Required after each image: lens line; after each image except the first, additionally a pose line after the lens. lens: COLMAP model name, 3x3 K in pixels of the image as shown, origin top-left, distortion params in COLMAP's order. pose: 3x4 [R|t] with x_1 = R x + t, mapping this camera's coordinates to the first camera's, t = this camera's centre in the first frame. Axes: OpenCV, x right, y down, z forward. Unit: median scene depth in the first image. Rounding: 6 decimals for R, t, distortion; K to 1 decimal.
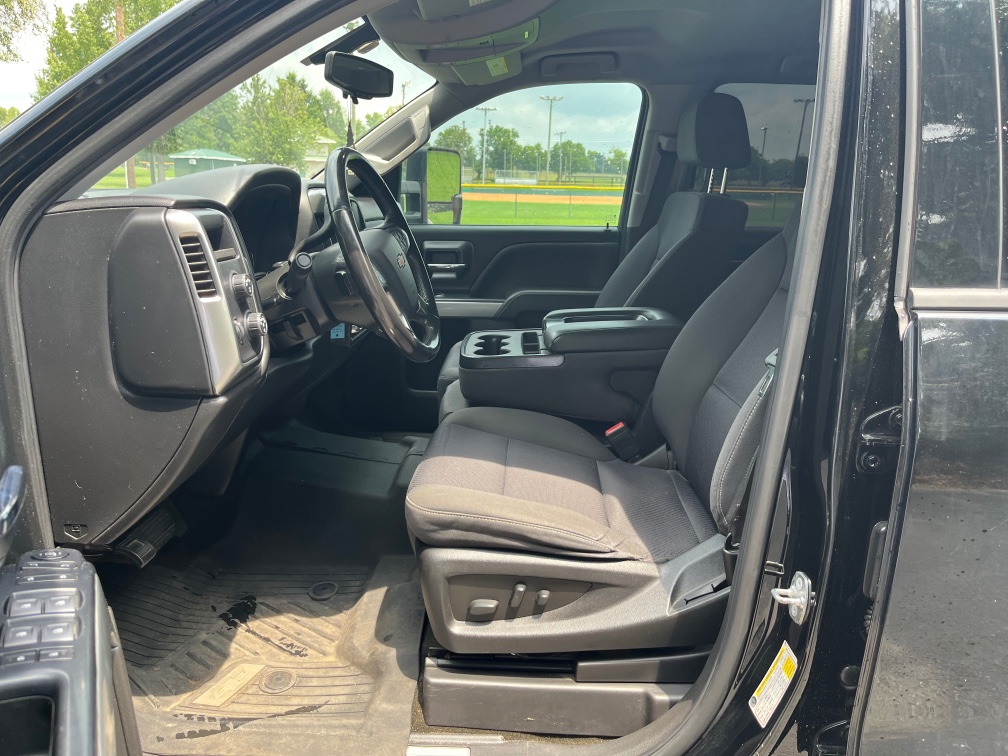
lens RADIAL K [[748.9, 0, 506.7], [0, 748.9, 369.4], [0, 0, 1]] dist [0.066469, -0.095468]
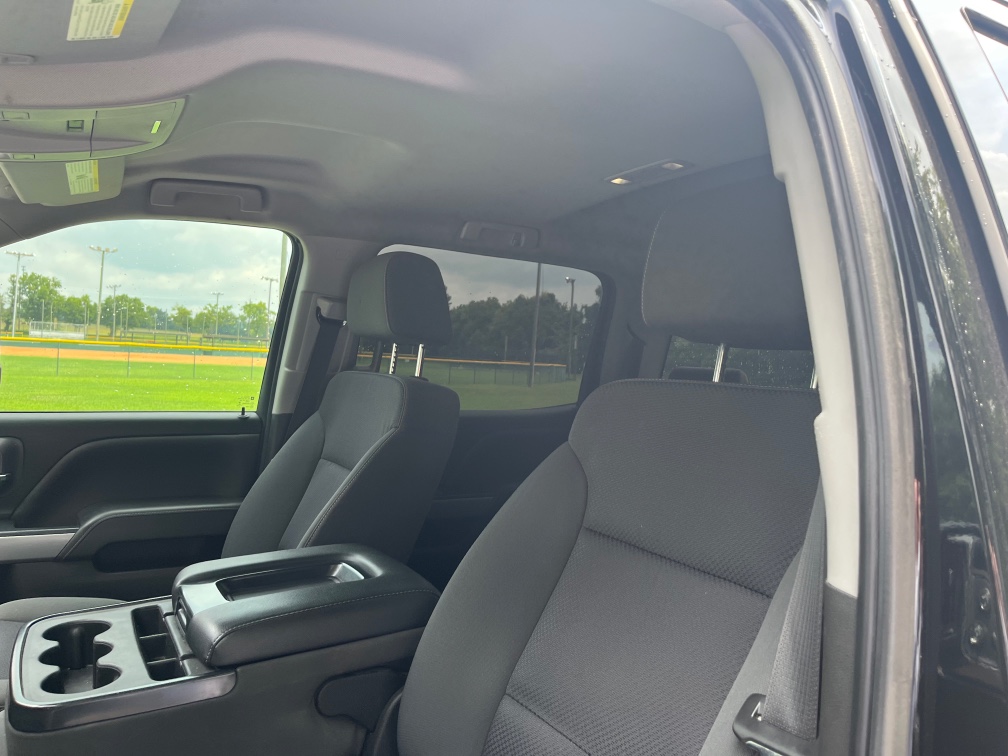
lens RADIAL K [[748.9, 0, 506.7], [0, 748.9, 369.4], [0, 0, 1]] dist [0.066469, -0.095468]
pose [[0.853460, 0.014195, 0.520964, -0.034443], [0.094468, 0.978856, -0.181431, -0.086407], [-0.512524, 0.204059, 0.834074, 0.291519]]
